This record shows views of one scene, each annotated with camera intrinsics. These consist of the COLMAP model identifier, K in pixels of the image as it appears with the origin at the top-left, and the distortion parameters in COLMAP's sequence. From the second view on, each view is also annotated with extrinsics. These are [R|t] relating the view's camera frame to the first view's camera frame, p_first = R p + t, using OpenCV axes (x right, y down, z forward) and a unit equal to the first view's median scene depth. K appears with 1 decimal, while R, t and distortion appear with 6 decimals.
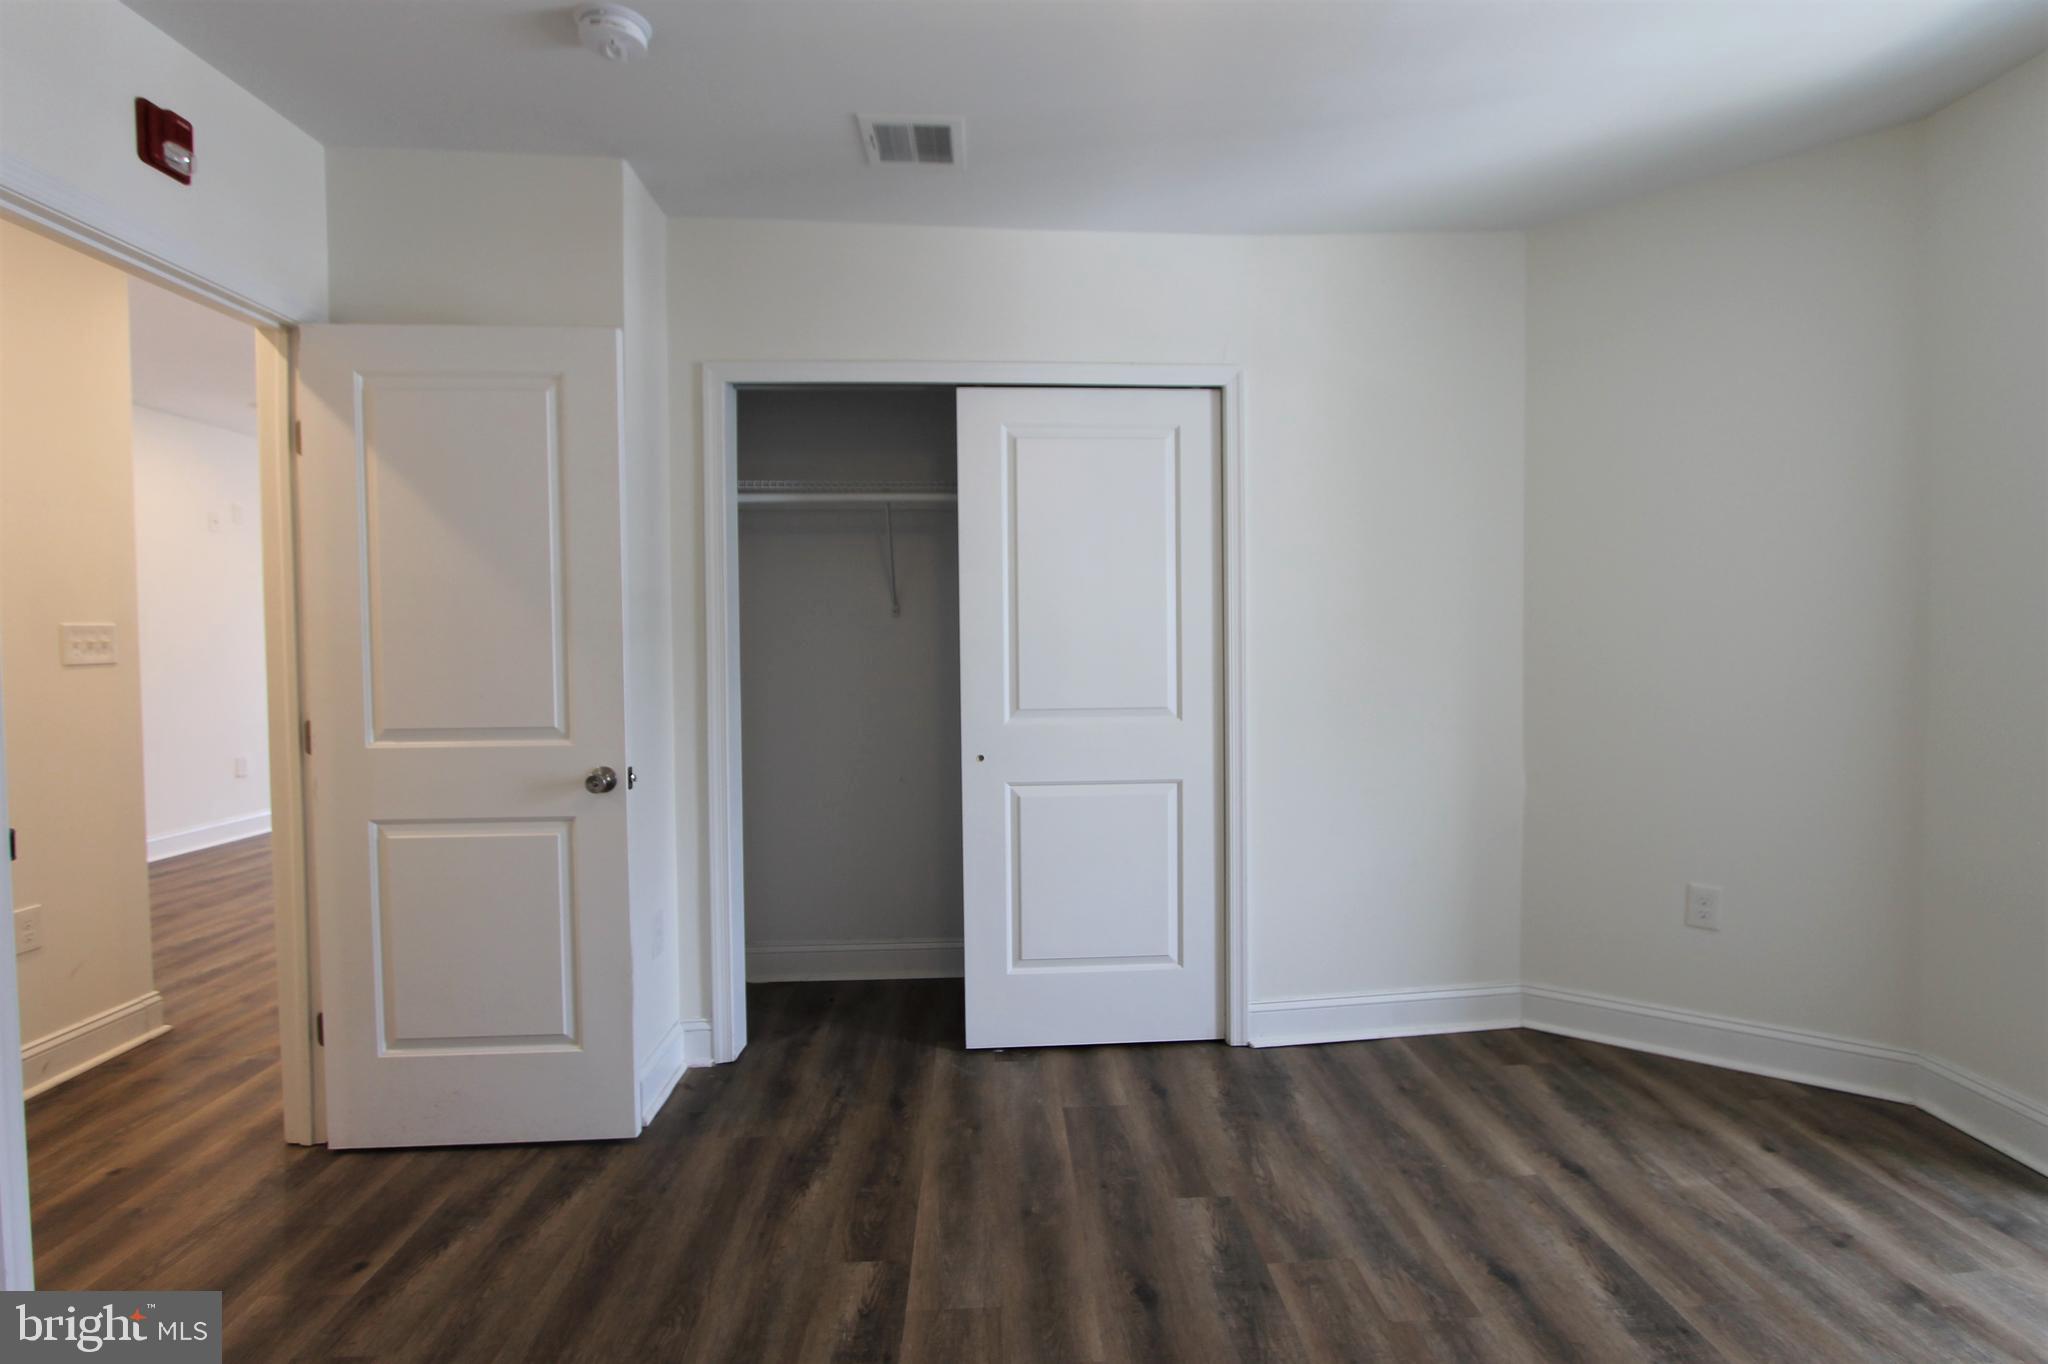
lens RADIAL K [[970.8, 0, 1043.3], [0, 970.8, 677.8], [0, 0, 1]] dist [-0.012602, 0.000396]
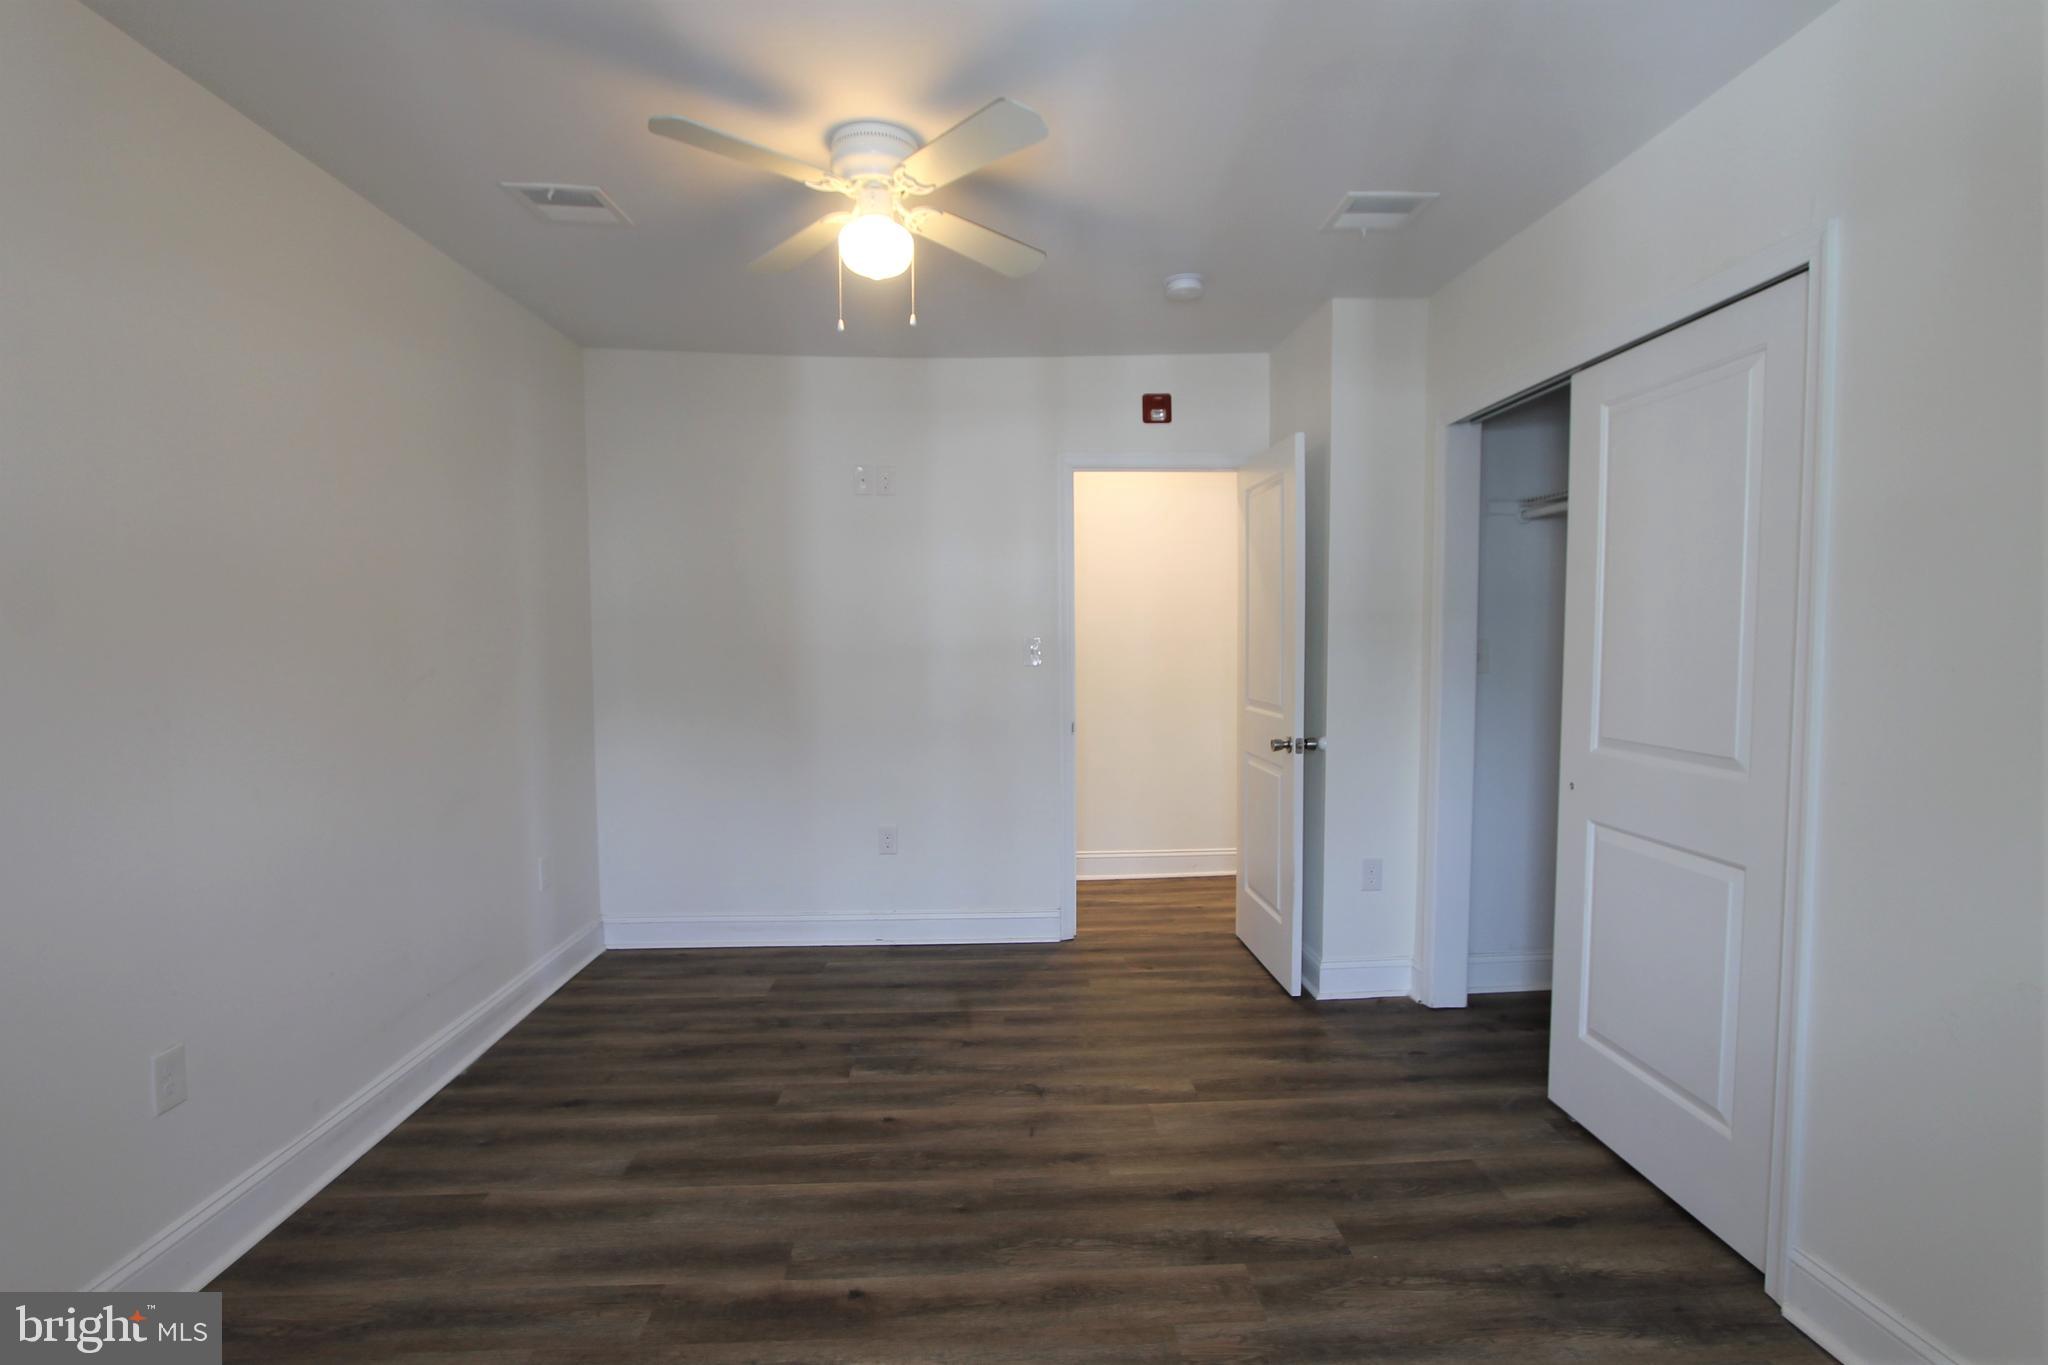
lens RADIAL K [[998.0, 0, 1041.7], [0, 998.0, 687.2], [0, 0, 1]] dist [-0.003581, -0.007414]
pose [[-0.013441, 0.058692, -0.998186, 1.001507], [-0.036127, 0.997596, 0.059144, -0.054070], [0.999257, 0.036857, -0.011288, 0.608983]]
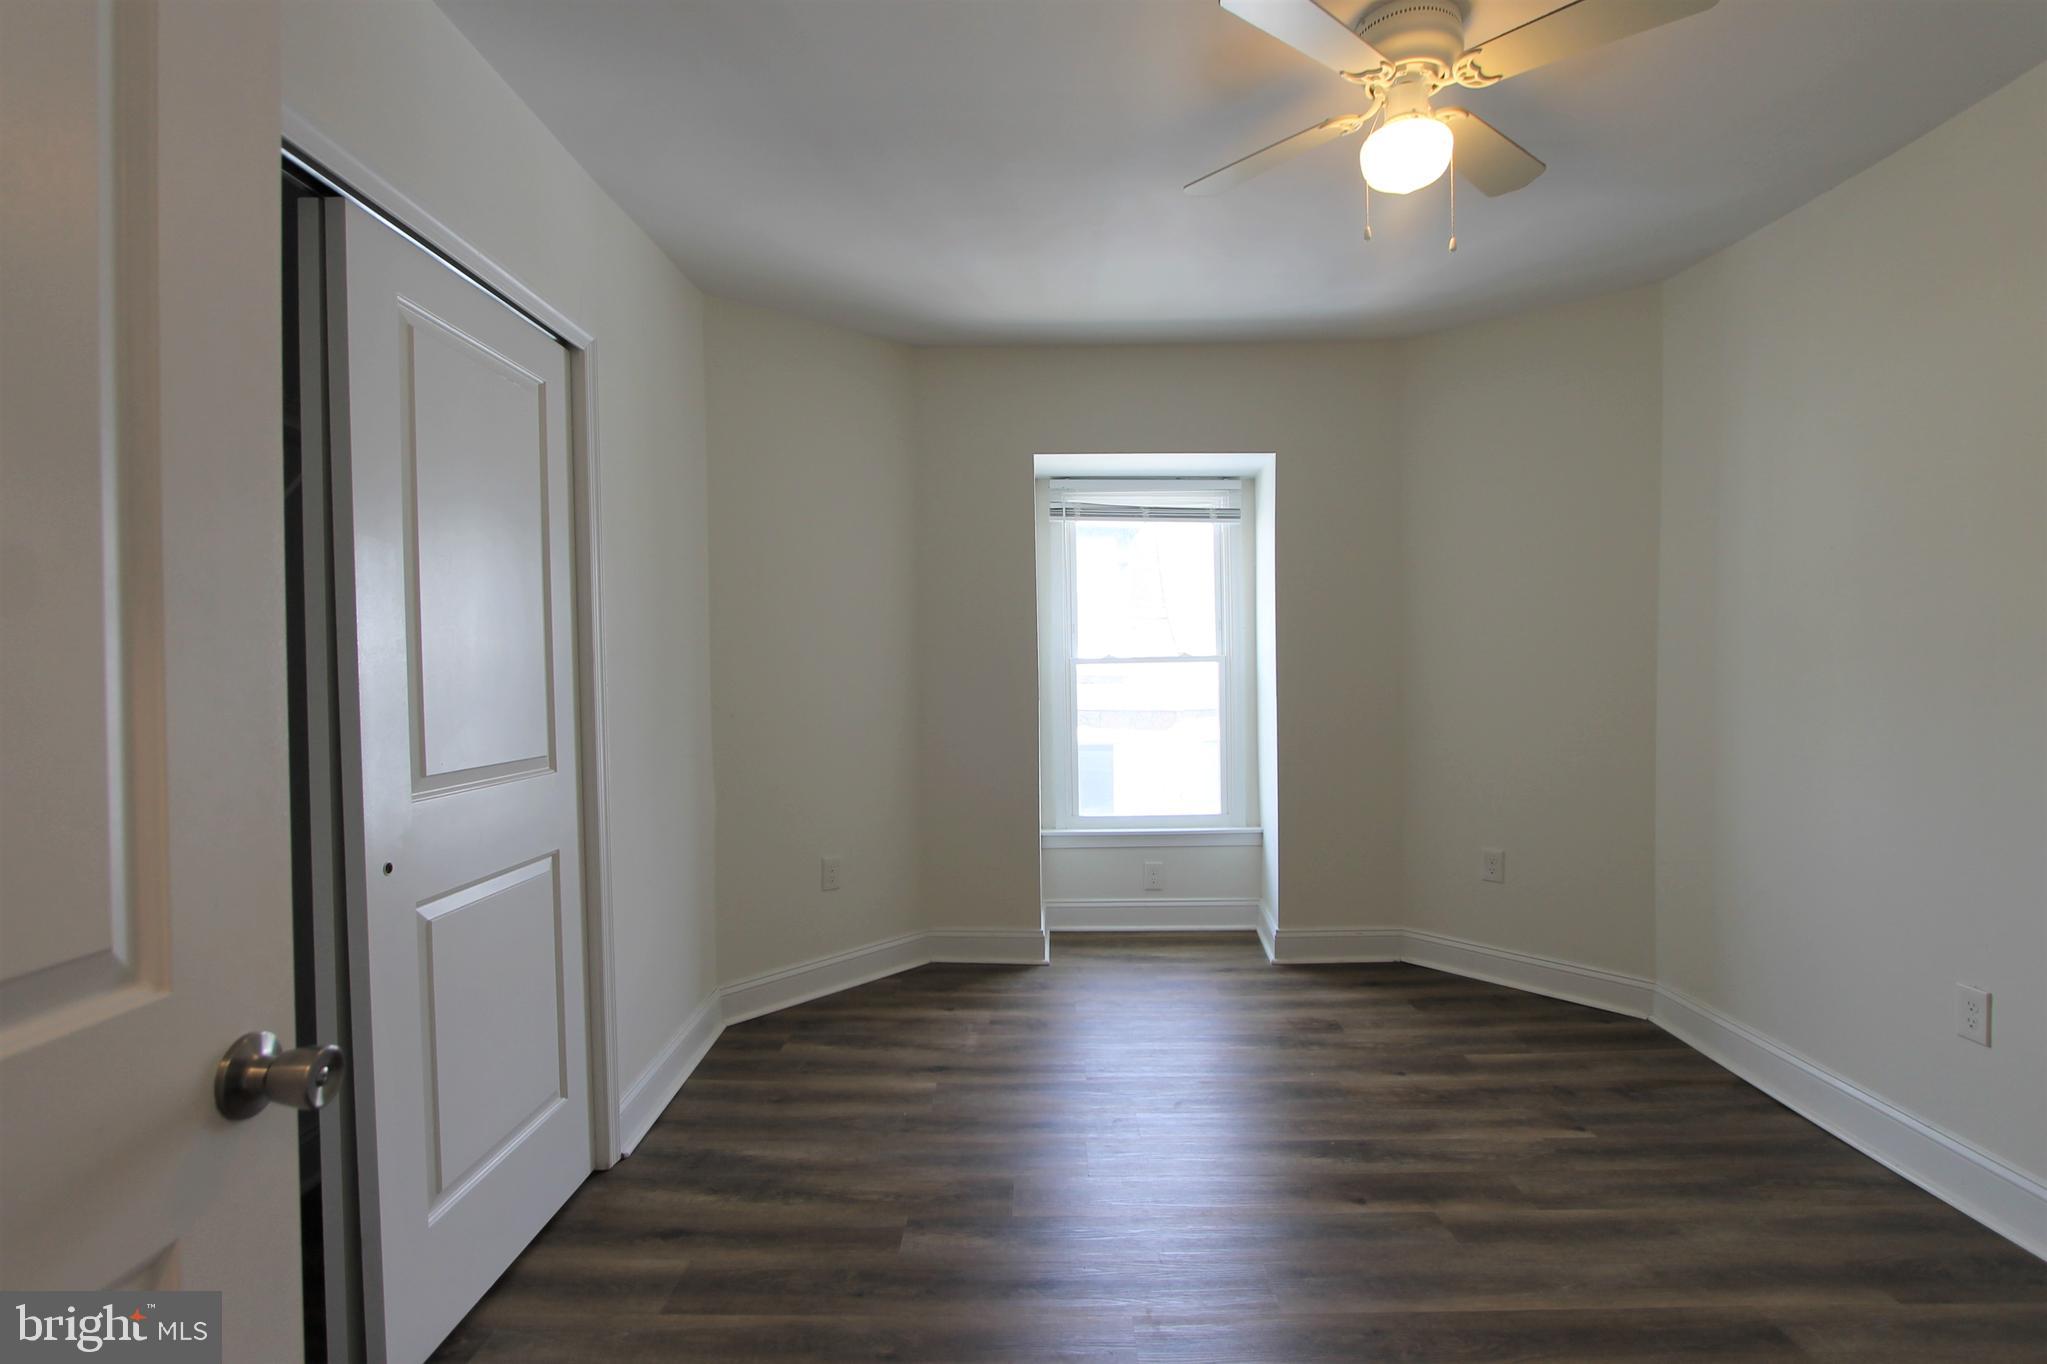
lens RADIAL K [[1008.8, 0, 1030.9], [0, 1008.8, 690.6], [0, 0, 1]] dist [-0.000946, -0.000231]
pose [[0.072357, -0.011795, 0.997309, -0.733669], [0.046139, 0.998899, 0.008467, -0.010654], [-0.996311, 0.045402, 0.072821, 0.683749]]
